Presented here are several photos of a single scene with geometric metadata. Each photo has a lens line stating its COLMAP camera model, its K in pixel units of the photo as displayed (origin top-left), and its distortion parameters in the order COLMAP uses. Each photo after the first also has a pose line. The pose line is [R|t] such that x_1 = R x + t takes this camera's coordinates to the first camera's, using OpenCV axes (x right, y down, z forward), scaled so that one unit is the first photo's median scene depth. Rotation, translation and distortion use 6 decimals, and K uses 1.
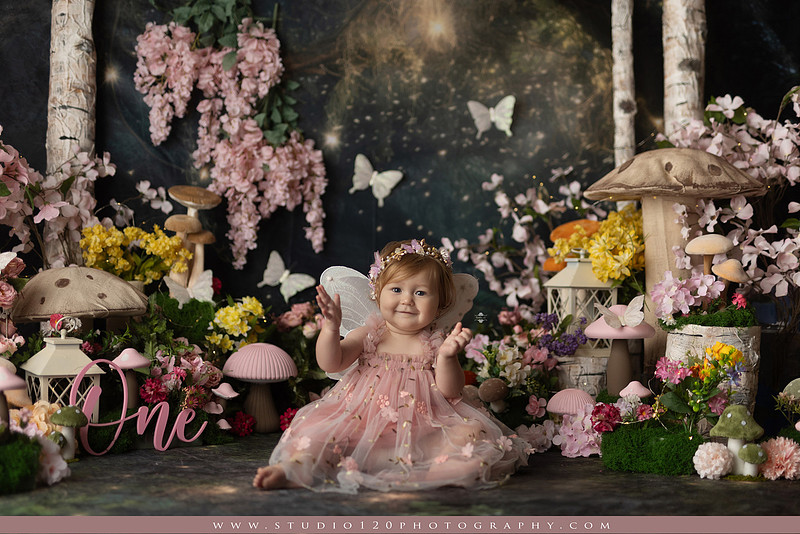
lens RADIAL K [[1174.0, 0, 431.4], [0, 1174.0, 267.9], [0, 0, 1]] dist [0.006864, -0.028383]
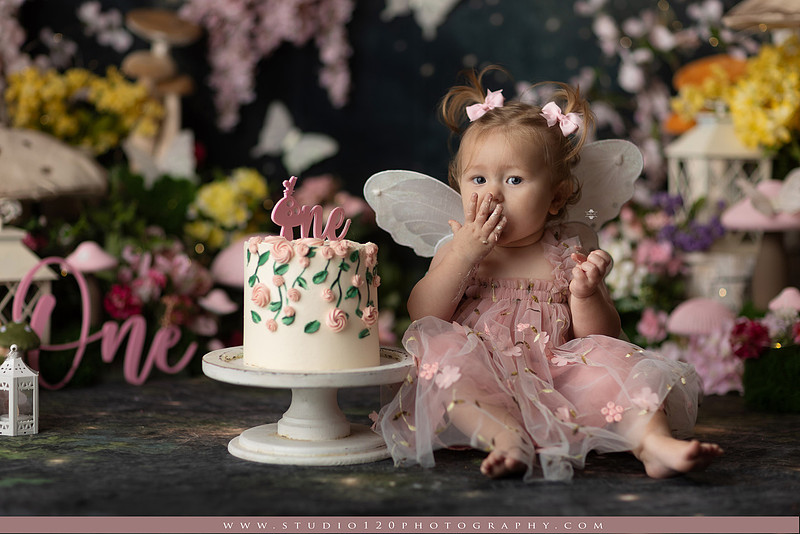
lens RADIAL K [[1936.5, 0, 403.6], [0, 1936.5, 291.9], [0, 0, 1]] dist [0.018098, -0.049166]
pose [[0.999223, 0.000540, -0.039399, -0.013699], [0.003159, 0.995589, 0.093766, -0.010911], [0.039276, -0.093818, 0.994814, -0.152662]]
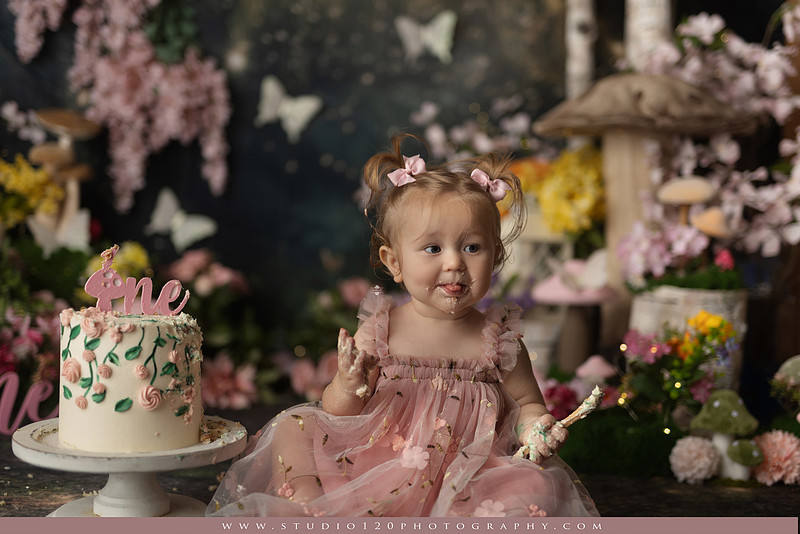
lens RADIAL K [[1125.2, 0, 406.7], [0, 1125.2, 271.7], [0, 0, 1]] dist [0.002408, 0.011923]
pose [[0.999169, 0.015833, 0.037570, 0.010167], [-0.017610, 0.998719, 0.047439, 0.002609], [-0.036771, -0.048061, 0.998167, 0.186819]]
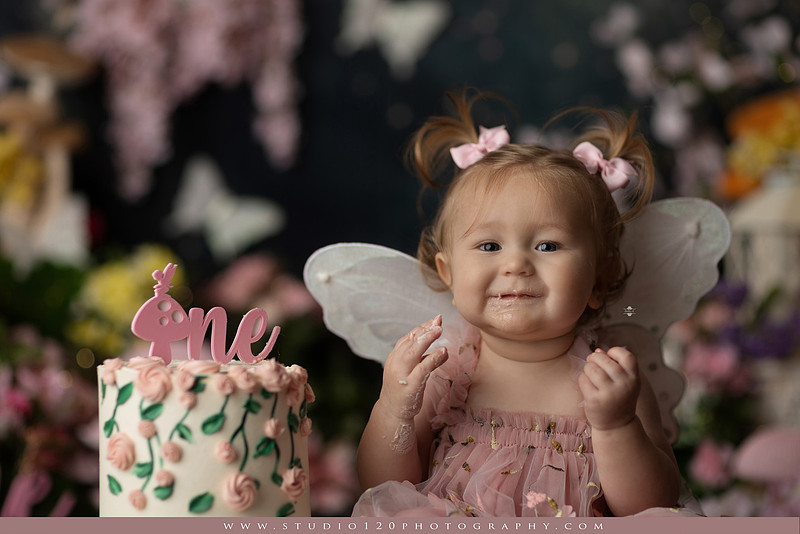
lens RADIAL K [[1974.3, 0, 400.4], [0, 1974.3, 268.1], [0, 0, 1]] dist [-0.071916, -0.340298]
pose [[0.999247, -0.006770, -0.038211, -0.011416], [0.008434, 0.999015, 0.043576, -0.004493], [0.037878, -0.043865, 0.998319, 0.126699]]
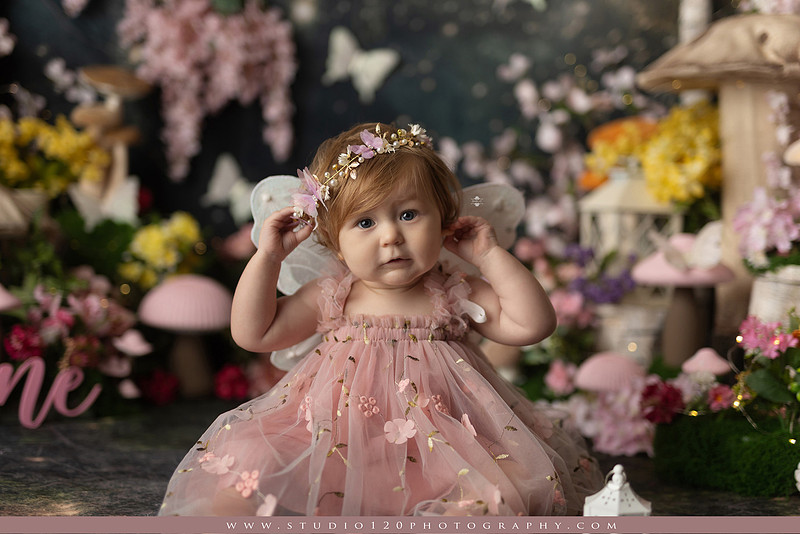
lens RADIAL K [[1158.7, 0, 410.1], [0, 1158.7, 267.1], [0, 0, 1]] dist [0.003294, -0.002564]
pose [[0.997931, 0.021553, -0.060582, 0.033983], [-0.017810, 0.997939, 0.061651, 0.008992], [0.061785, -0.060444, 0.996258, 0.262167]]
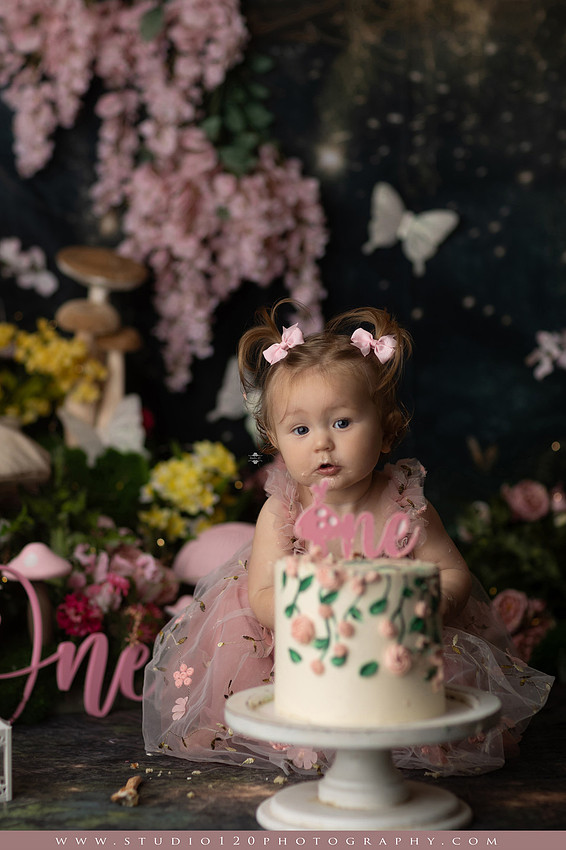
lens RADIAL K [[2251.6, 0, 281.7], [0, 2251.6, 445.8], [0, 0, 1]] dist [-0.013778, 0.236912]
pose [[0.999691, -0.016193, -0.018855, -0.094262], [0.017372, 0.997789, 0.064147, -0.042558], [0.017775, -0.064455, 0.997762, -0.099384]]
